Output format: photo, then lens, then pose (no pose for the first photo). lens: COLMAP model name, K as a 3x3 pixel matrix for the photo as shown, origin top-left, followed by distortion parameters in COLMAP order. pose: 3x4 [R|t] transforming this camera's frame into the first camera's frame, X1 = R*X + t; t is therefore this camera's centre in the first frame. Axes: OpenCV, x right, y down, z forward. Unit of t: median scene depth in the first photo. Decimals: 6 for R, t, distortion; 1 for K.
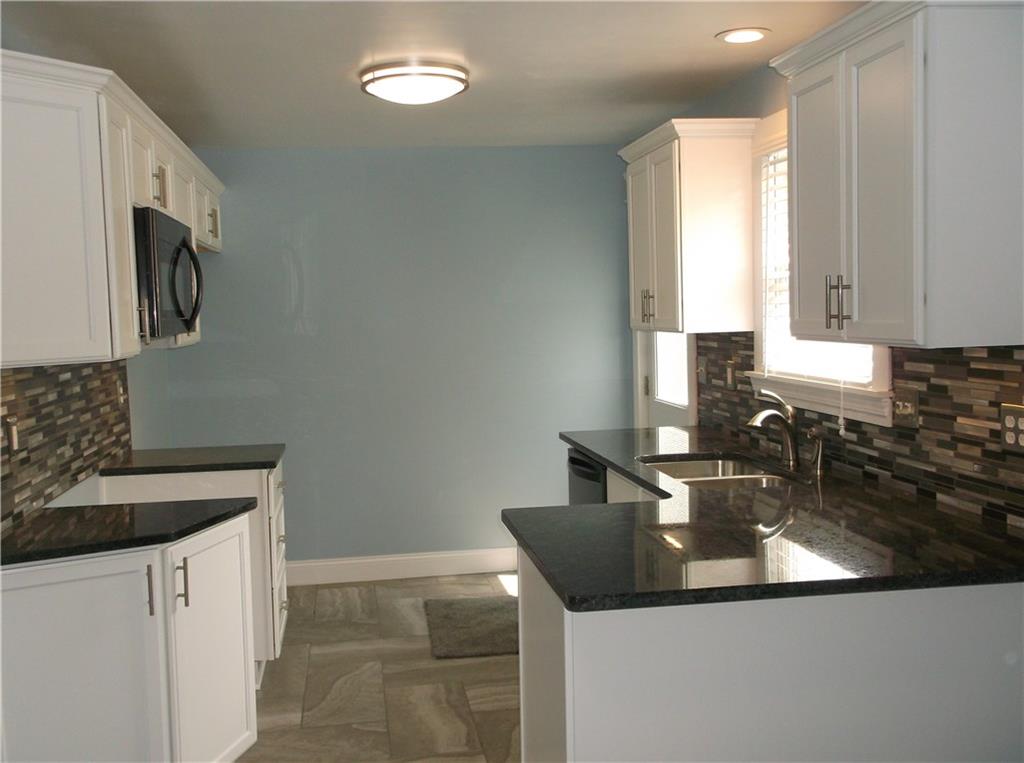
lens RADIAL K [[1037.2, 0, 511.0], [0, 1037.2, 379.7], [0, 0, 1]] dist [0.040338, 0.000000]
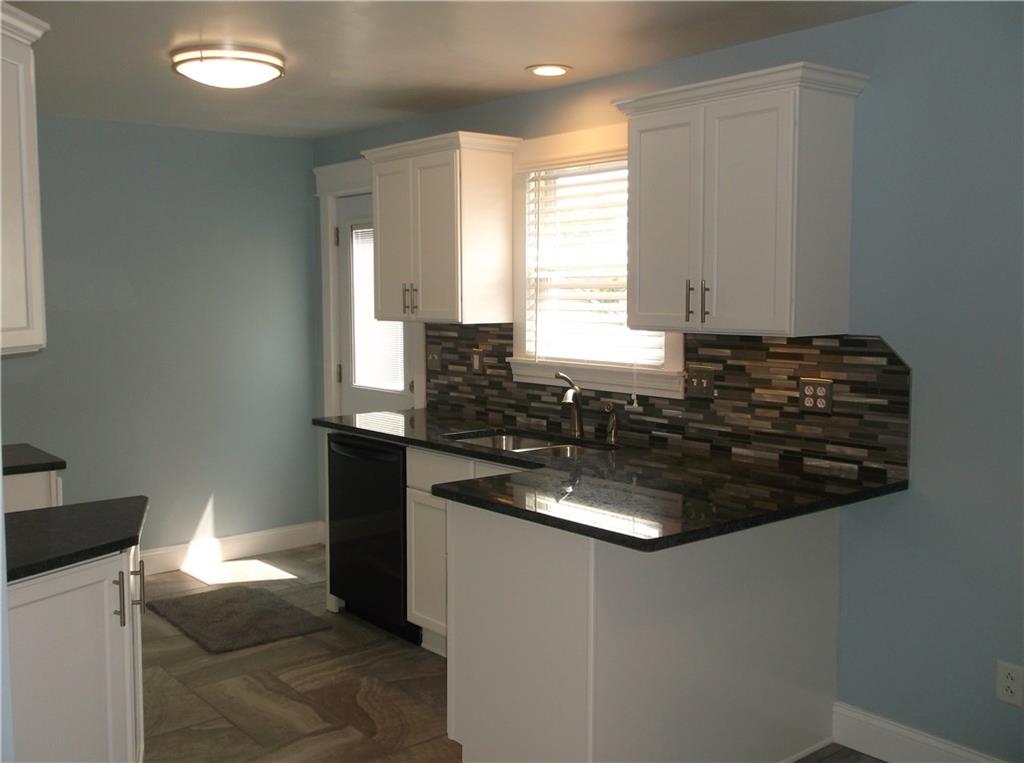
lens RADIAL K [[1037.2, 0, 507.0], [0, 1037.2, 379.1], [0, 0, 1]] dist [0.040338, 0.000000]
pose [[0.857688, -0.020794, 0.513751, -0.426508], [0.016040, 0.999778, 0.013688, 0.000112], [-0.513921, -0.003500, 0.857830, 0.021698]]
